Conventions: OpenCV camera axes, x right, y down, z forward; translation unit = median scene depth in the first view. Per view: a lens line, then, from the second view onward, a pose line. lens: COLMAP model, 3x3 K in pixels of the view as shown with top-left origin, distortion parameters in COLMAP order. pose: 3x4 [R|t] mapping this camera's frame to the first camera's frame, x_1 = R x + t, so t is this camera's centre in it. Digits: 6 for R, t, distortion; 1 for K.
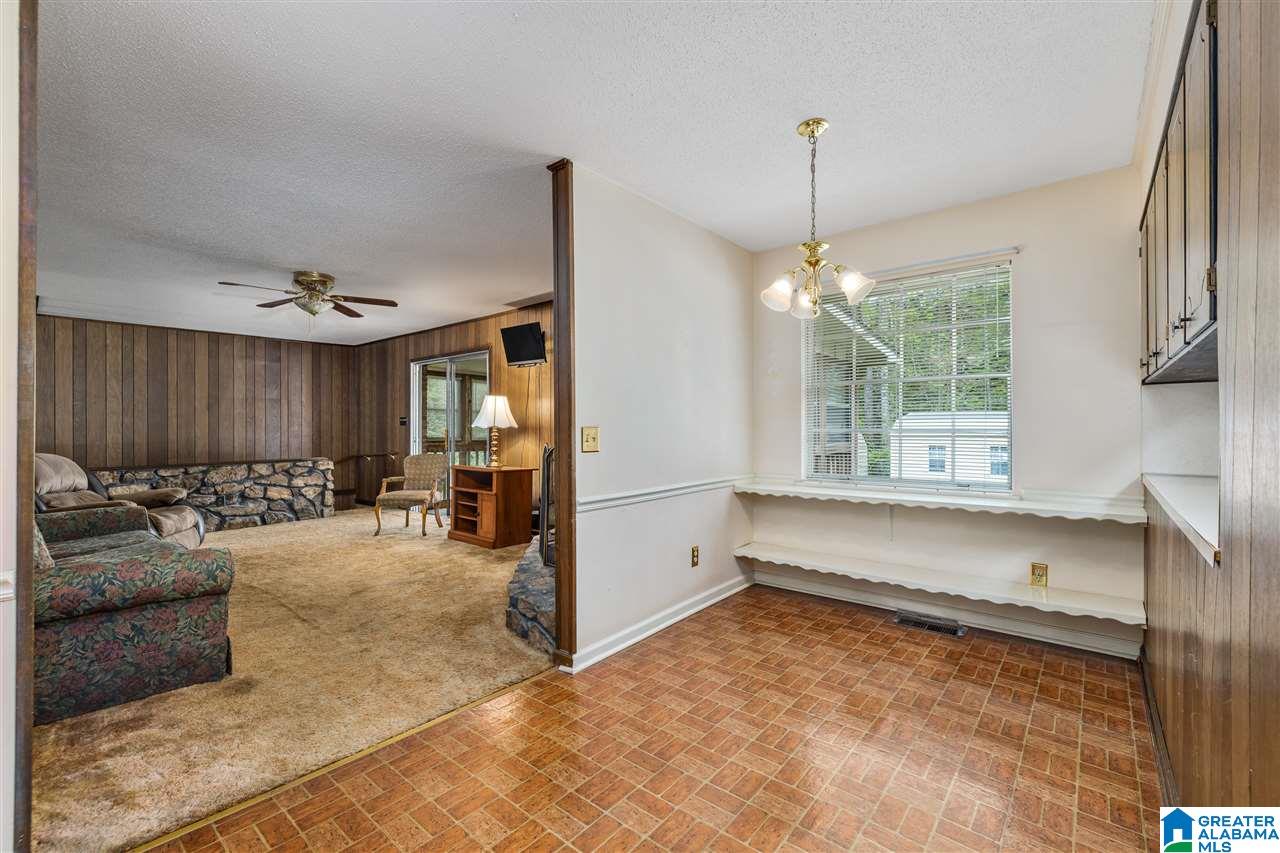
lens RADIAL K [[538.5, 0, 637.0], [0, 538.5, 424.5], [0, 0, 1]] dist [0.003265, 0.000041]
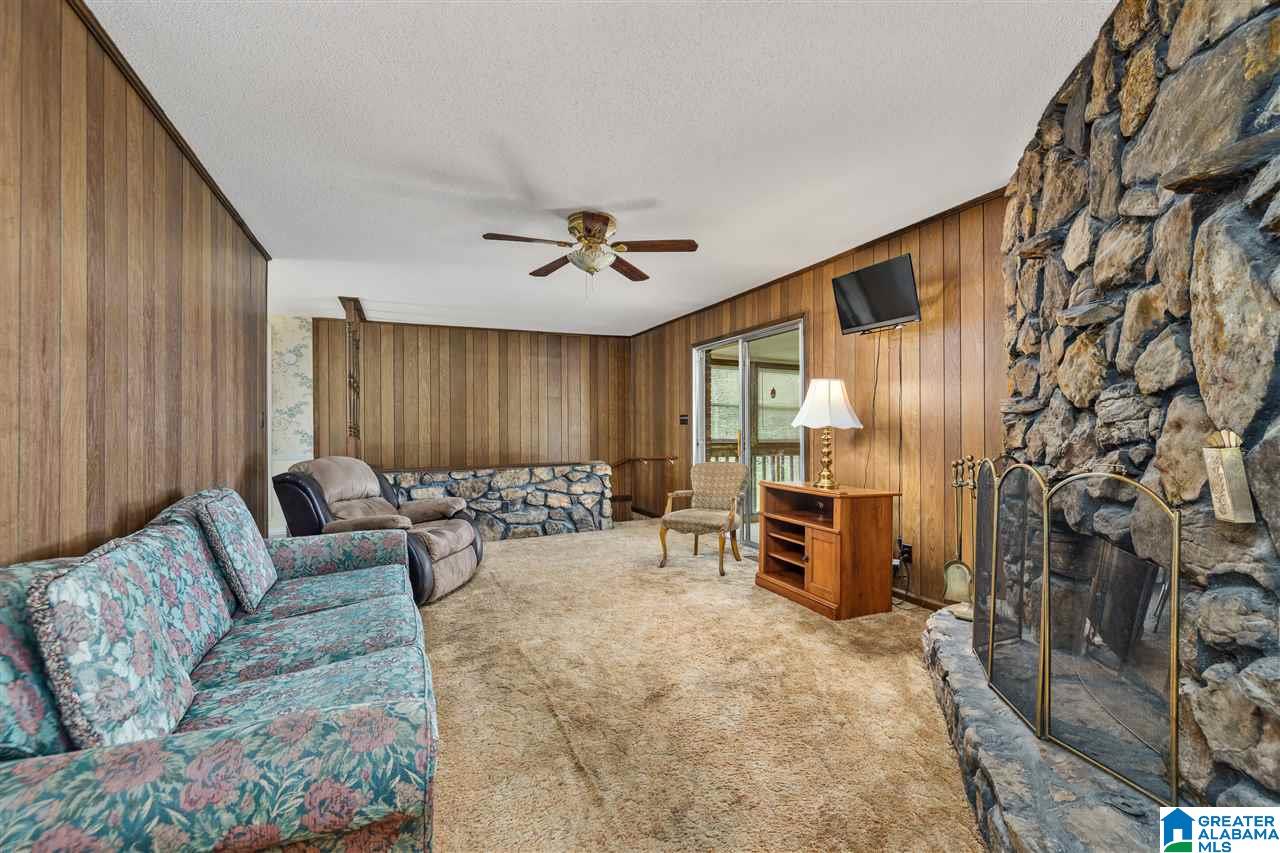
lens RADIAL K [[538.5, 0, 639.2], [0, 538.5, 425.2], [0, 0, 1]] dist [0.003265, 0.000041]
pose [[0.899868, -0.001910, -0.436159, -0.161873], [0.003362, 0.999991, 0.002556, 0.000068], [0.436150, -0.003766, 0.899866, 0.268390]]
